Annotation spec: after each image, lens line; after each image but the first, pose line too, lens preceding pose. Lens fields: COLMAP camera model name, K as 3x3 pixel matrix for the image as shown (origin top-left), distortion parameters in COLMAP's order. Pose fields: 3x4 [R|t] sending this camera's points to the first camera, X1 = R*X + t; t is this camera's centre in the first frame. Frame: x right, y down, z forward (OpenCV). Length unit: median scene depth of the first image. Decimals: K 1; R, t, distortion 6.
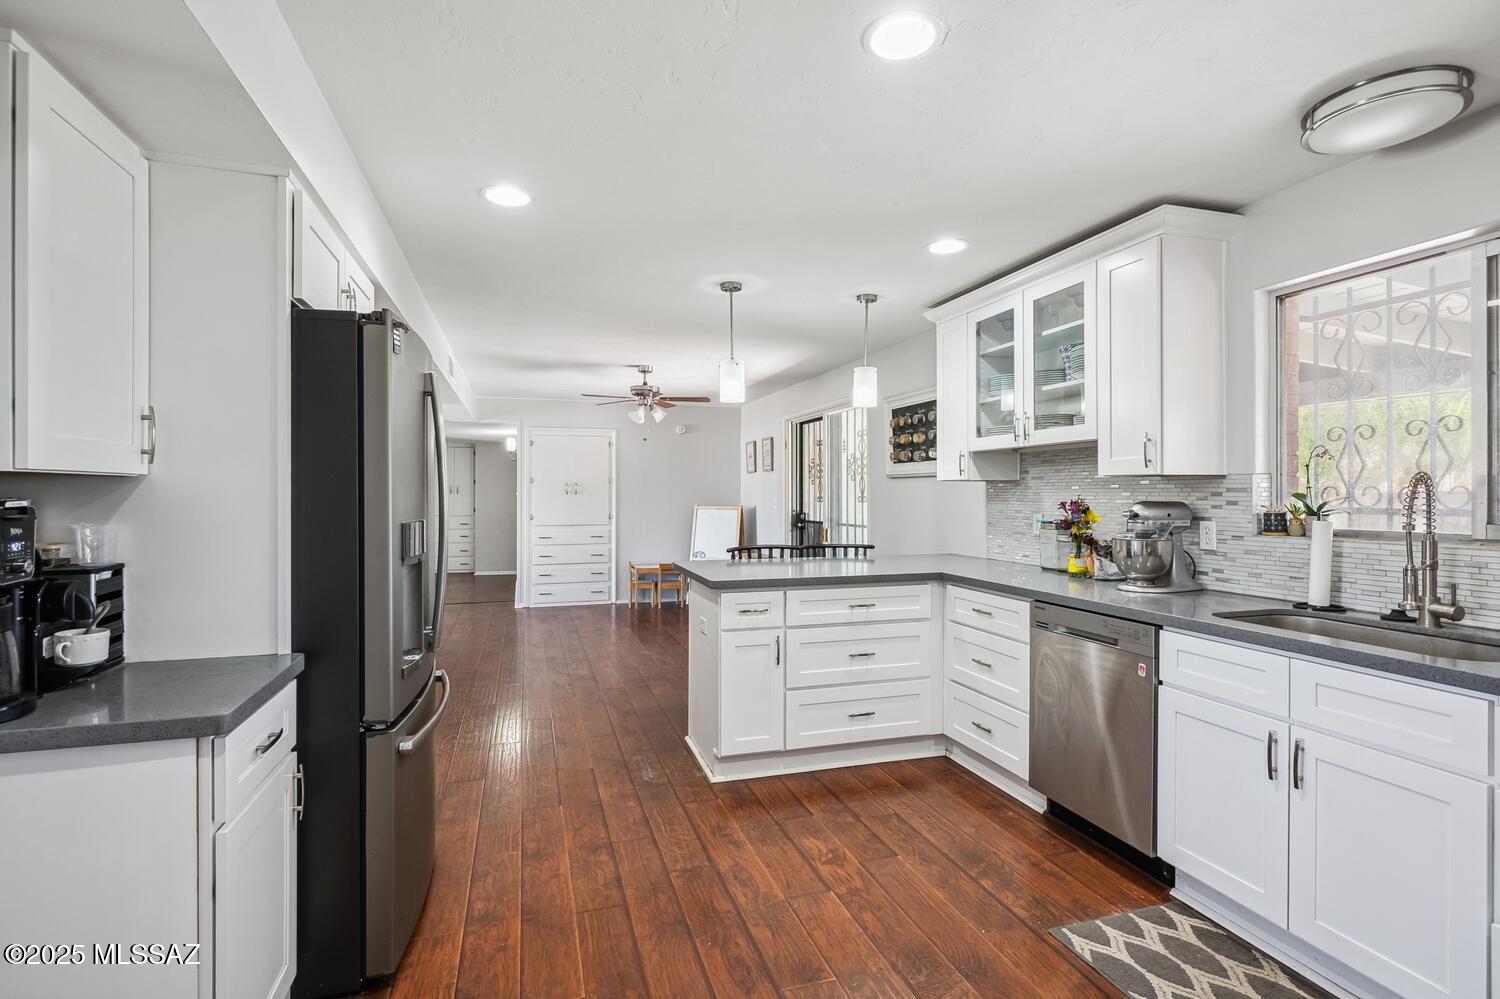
lens RADIAL K [[723.8, 0, 743.4], [0, 723.8, 493.1], [0, 0, 1]] dist [-0.000449, 0.002270]
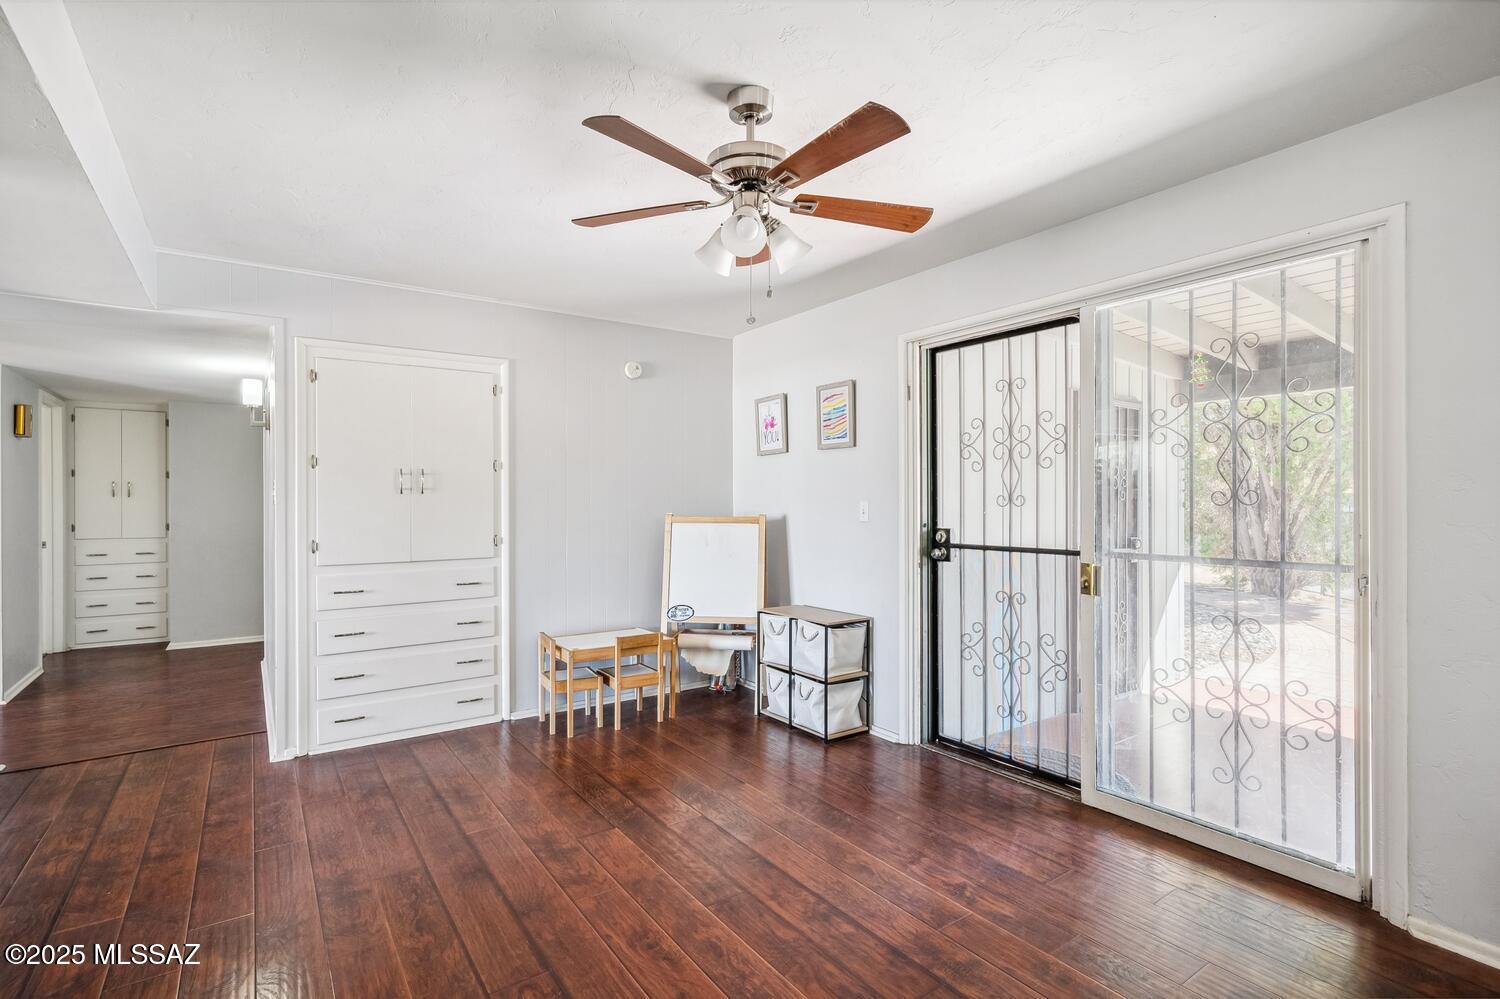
lens RADIAL K [[723.8, 0, 750.2], [0, 723.8, 504.4], [0, 0, 1]] dist [-0.000449, 0.002270]
pose [[0.951977, -0.004350, 0.306138, -0.369399], [0.003403, 0.999988, 0.003625, 0.015633], [-0.306150, -0.002409, 0.951980, 1.061219]]
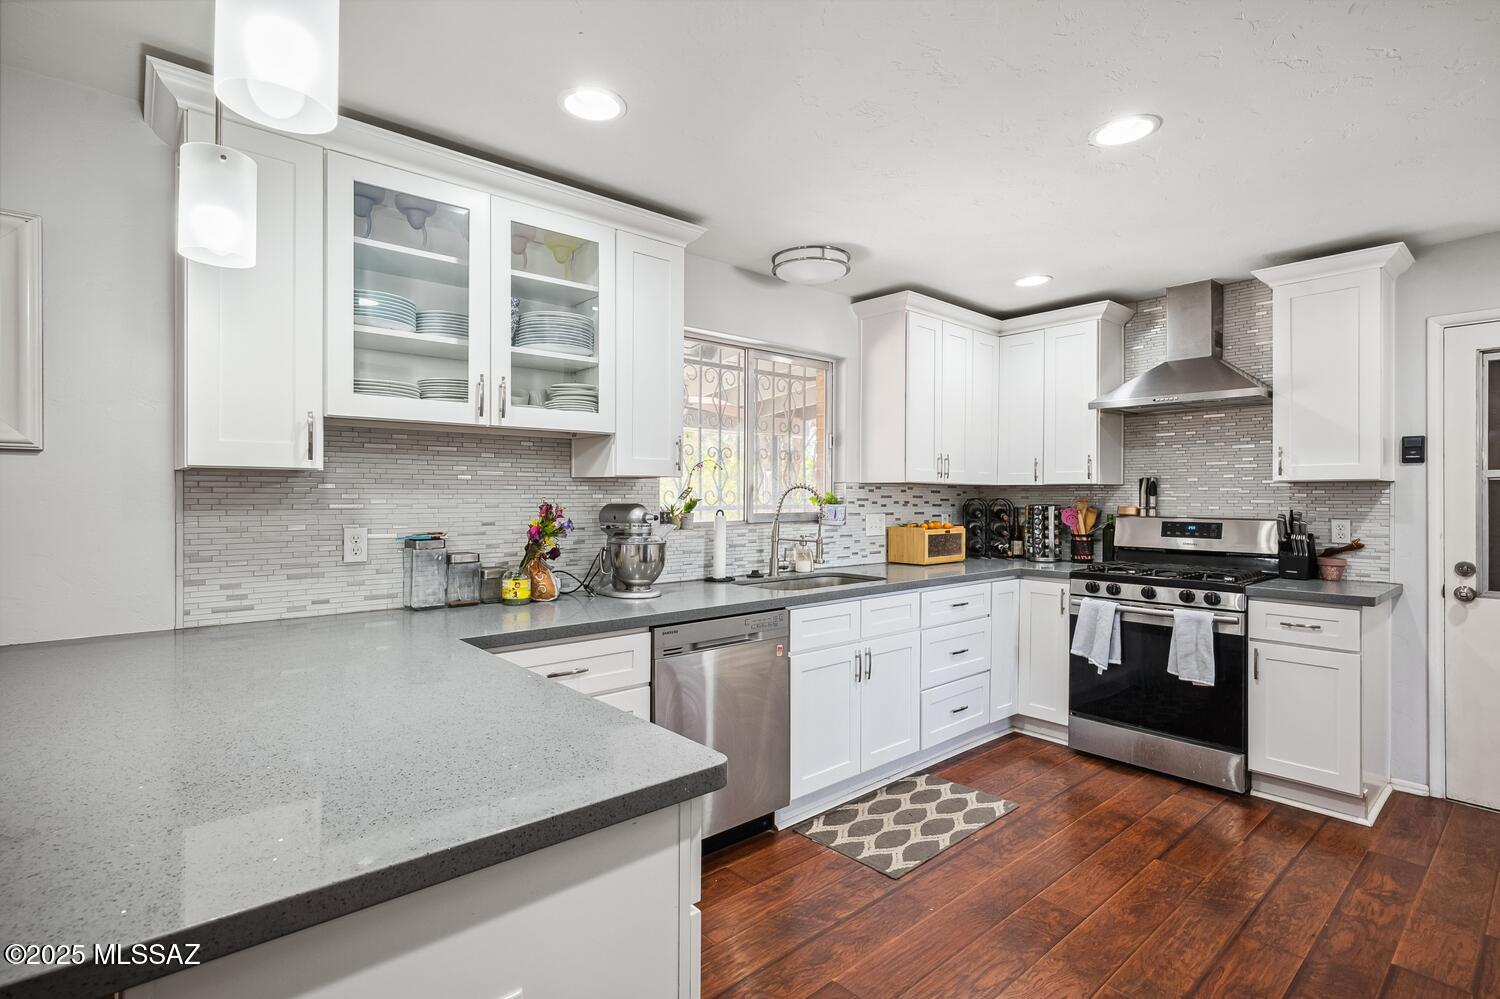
lens RADIAL K [[723.8, 0, 747.0], [0, 723.8, 498.5], [0, 0, 1]] dist [-0.000449, 0.002270]
pose [[-0.416807, -0.002940, 0.908990, -0.263221], [-0.001956, 0.999995, 0.002337, 0.000839], [-0.908993, -0.000804, -0.416811, 0.859690]]
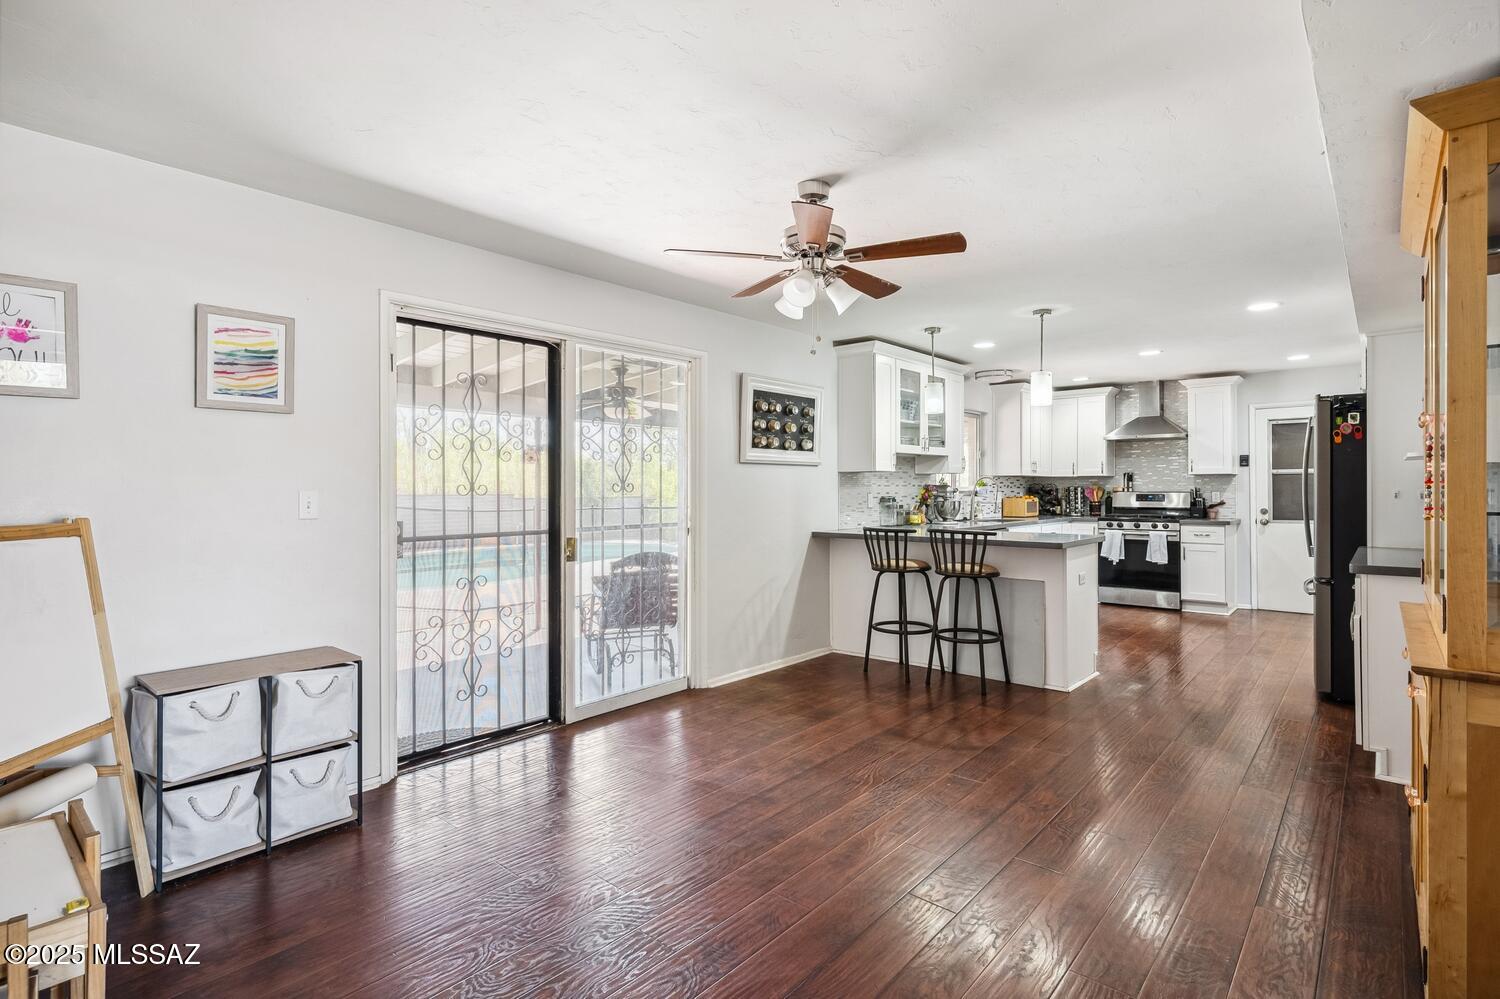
lens RADIAL K [[723.8, 0, 751.9], [0, 723.8, 487.0], [0, 0, 1]] dist [-0.000449, 0.002270]
pose [[-0.532696, 0.003919, 0.846298, -0.716181], [0.003035, 0.999992, -0.002721, 0.015171], [-0.846301, 0.001119, -0.532703, 1.860575]]
